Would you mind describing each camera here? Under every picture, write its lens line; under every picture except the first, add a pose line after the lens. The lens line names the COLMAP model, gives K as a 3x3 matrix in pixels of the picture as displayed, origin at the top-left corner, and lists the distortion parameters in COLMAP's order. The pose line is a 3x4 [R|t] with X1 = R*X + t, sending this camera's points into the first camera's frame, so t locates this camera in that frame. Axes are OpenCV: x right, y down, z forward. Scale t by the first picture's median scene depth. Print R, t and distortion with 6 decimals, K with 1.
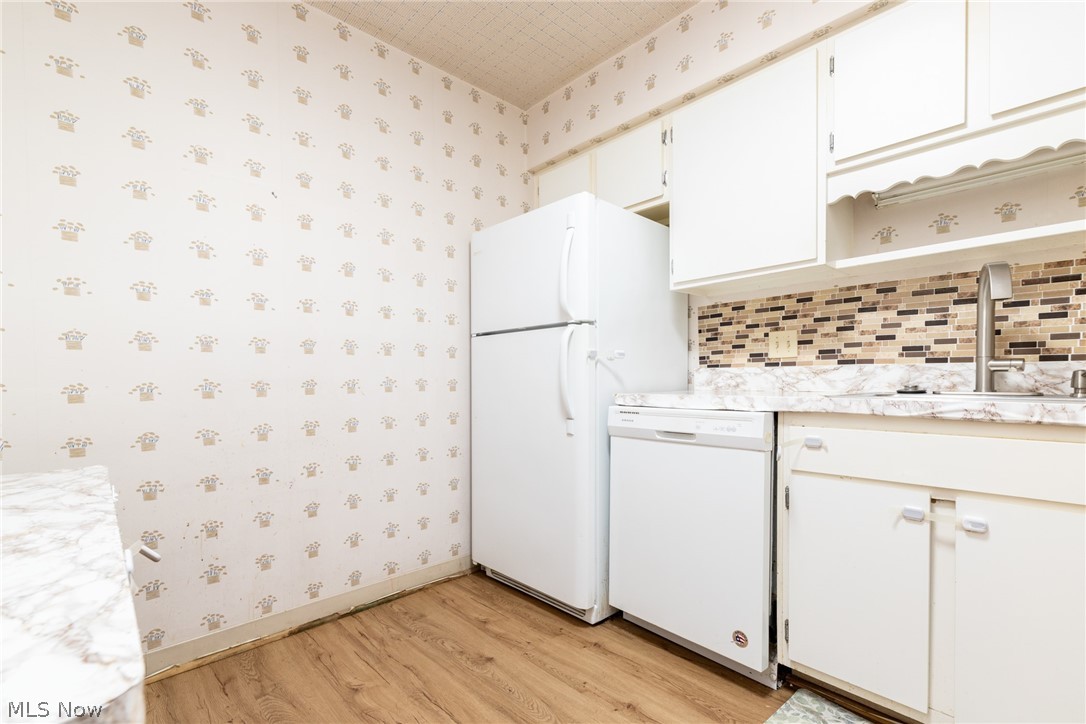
lens RADIAL K [[470.9, 0, 558.7], [0, 470.9, 384.5], [0, 0, 1]] dist [0.004188, -0.000979]
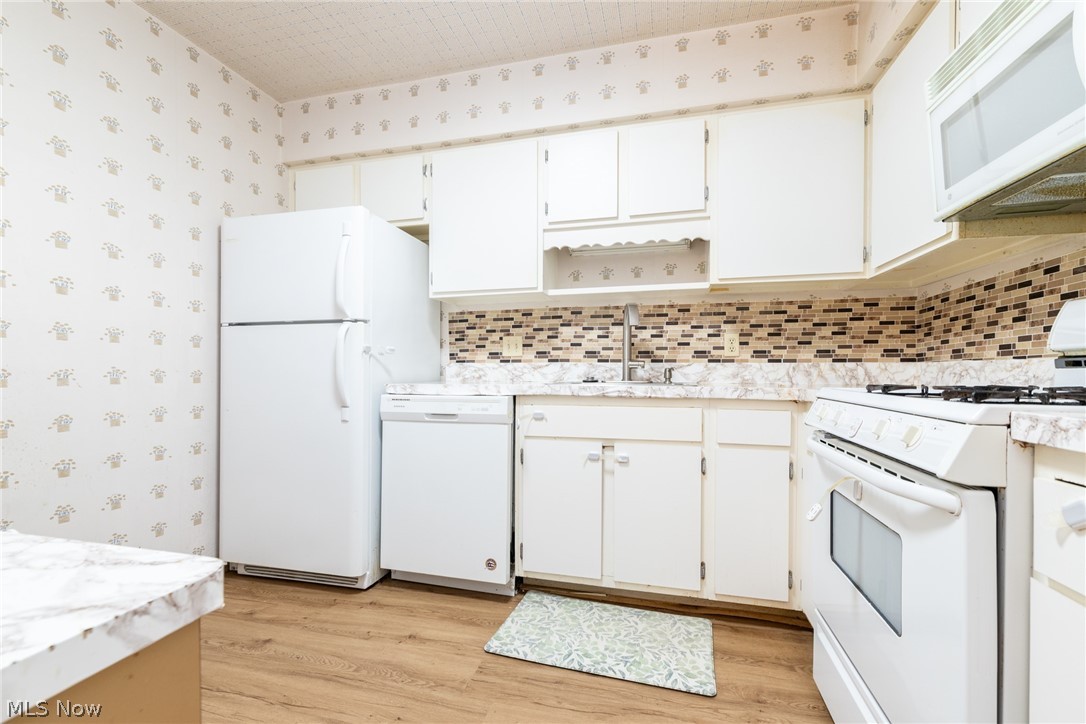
lens RADIAL K [[470.9, 0, 536.8], [0, 470.9, 371.4], [0, 0, 1]] dist [0.004188, -0.000979]
pose [[0.853281, 0.007870, 0.521392, -0.181859], [-0.000513, 0.999898, -0.014255, 0.005476], [-0.521451, 0.011896, 0.853198, -0.194618]]
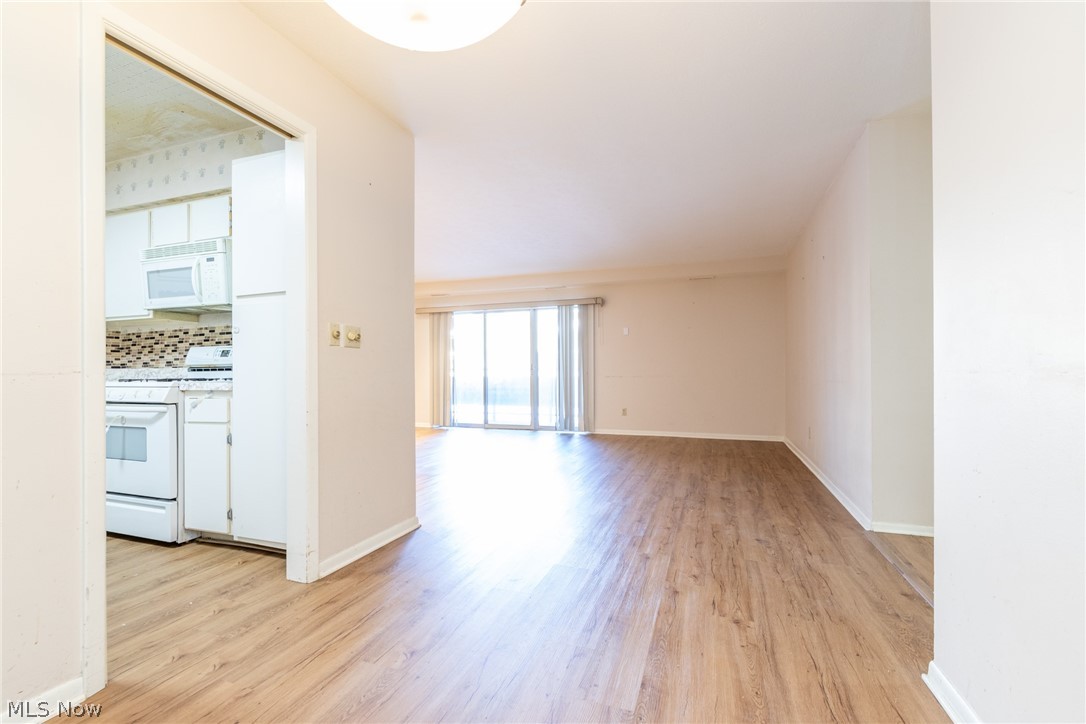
lens RADIAL K [[470.9, 0, 548.6], [0, 470.9, 369.0], [0, 0, 1]] dist [0.004188, -0.000979]
pose [[-0.450415, 0.015478, 0.892685, -1.581842], [0.024616, 0.999685, -0.004913, 0.025456], [-0.892480, 0.019761, -0.450654, -0.451148]]
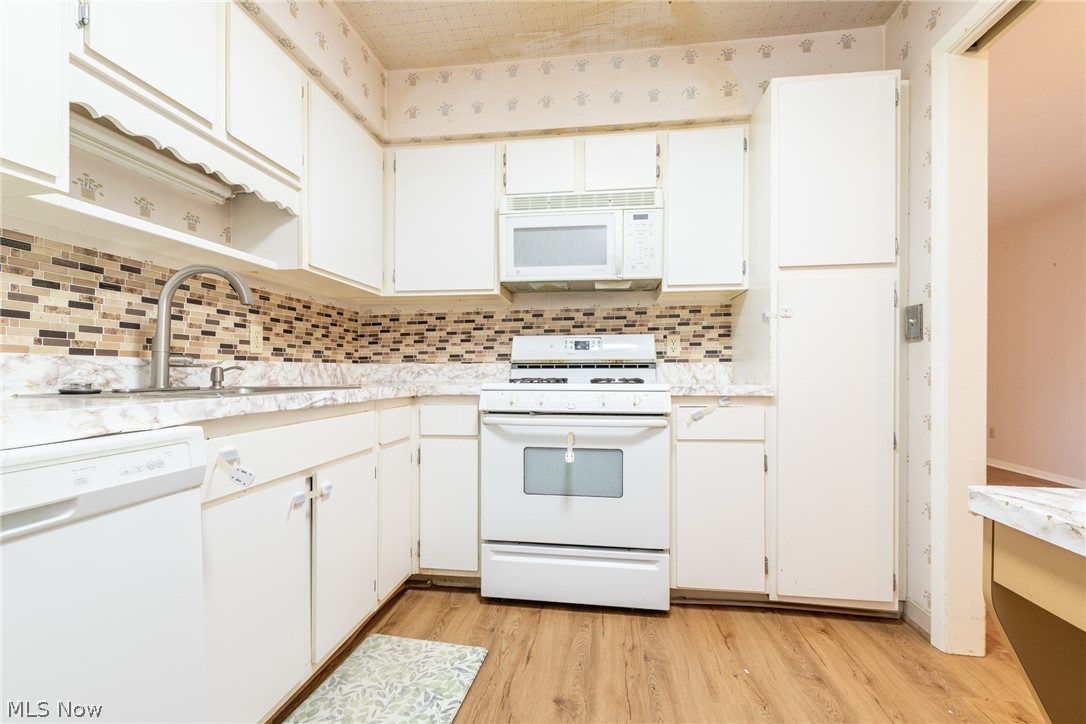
lens RADIAL K [[470.9, 0, 543.0], [0, 470.9, 371.8], [0, 0, 1]] dist [0.004188, -0.000979]
pose [[-0.620175, 0.004645, 0.784450, -0.311586], [0.015724, 0.999855, 0.006510, -0.010051], [-0.784306, 0.016372, -0.620158, 0.868132]]
